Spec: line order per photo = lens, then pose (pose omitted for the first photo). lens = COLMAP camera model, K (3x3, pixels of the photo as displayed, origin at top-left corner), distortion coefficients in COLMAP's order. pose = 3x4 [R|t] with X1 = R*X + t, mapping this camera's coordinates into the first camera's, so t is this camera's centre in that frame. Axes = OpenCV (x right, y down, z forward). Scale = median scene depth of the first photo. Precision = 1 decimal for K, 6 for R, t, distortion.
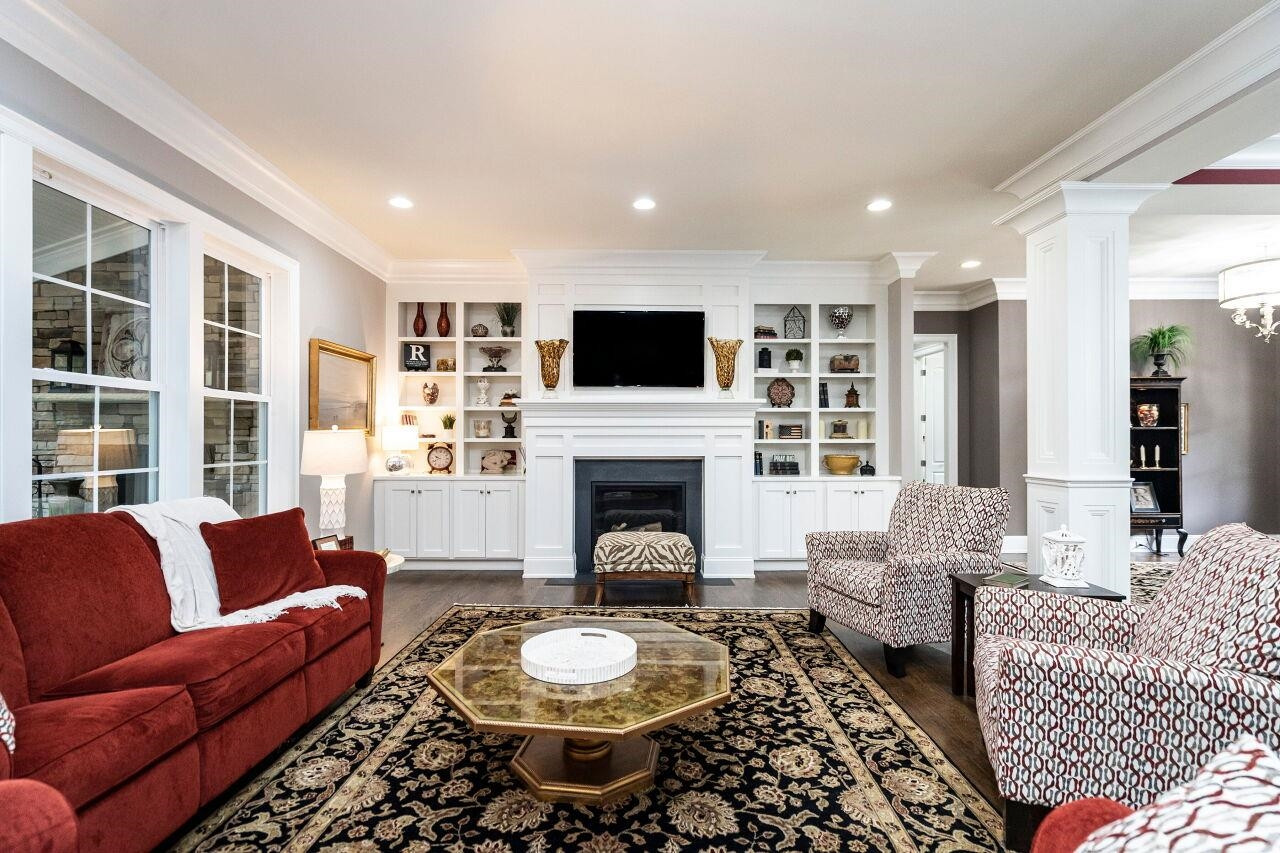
lens RADIAL K [[631.4, 0, 640.4], [0, 631.4, 431.1], [0, 0, 1]] dist [0.000233, -0.000256]
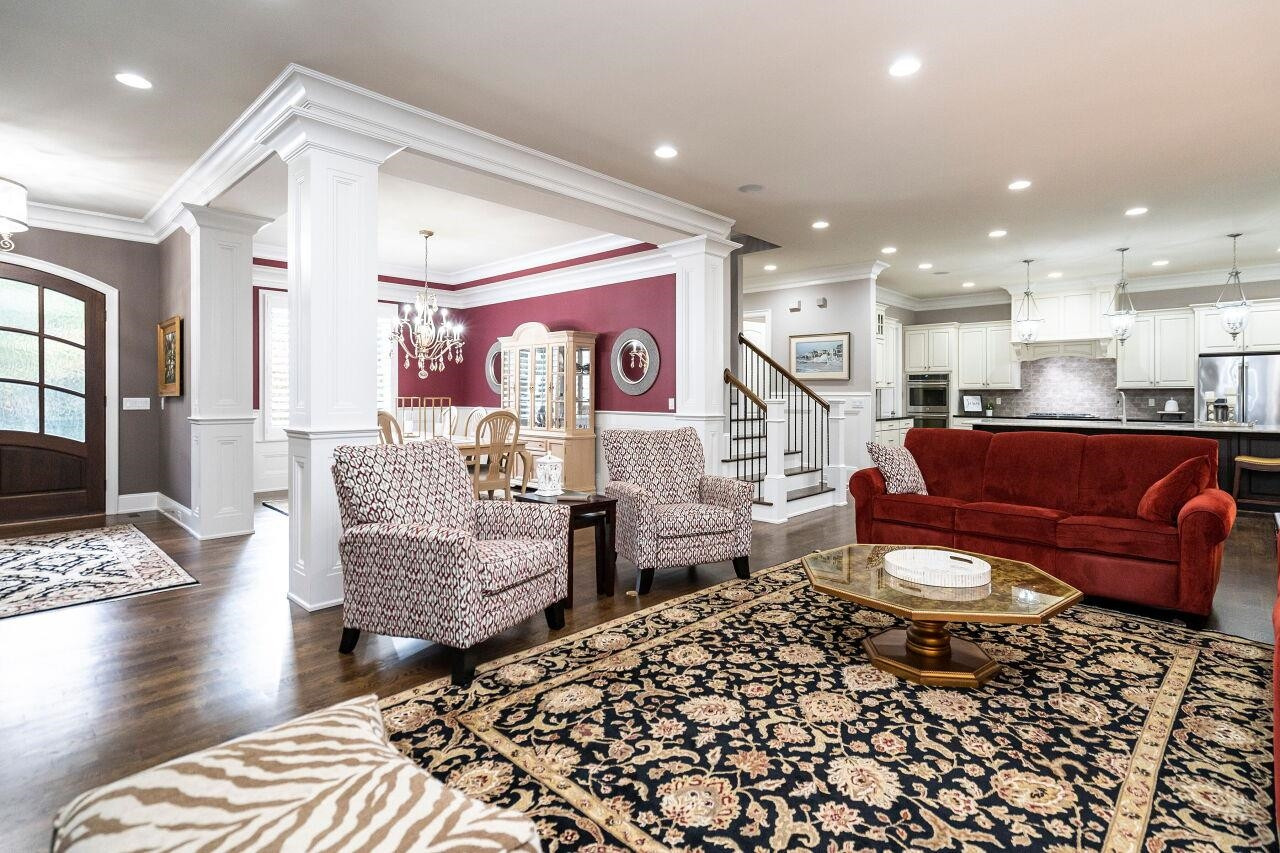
lens RADIAL K [[631.4, 0, 645.4], [0, 631.4, 397.8], [0, 0, 1]] dist [0.000233, -0.000256]
pose [[-0.724361, -0.003305, 0.689413, -0.470891], [-0.007507, 0.999967, -0.003094, 0.034482], [-0.689380, -0.007416, -0.724362, 2.033186]]
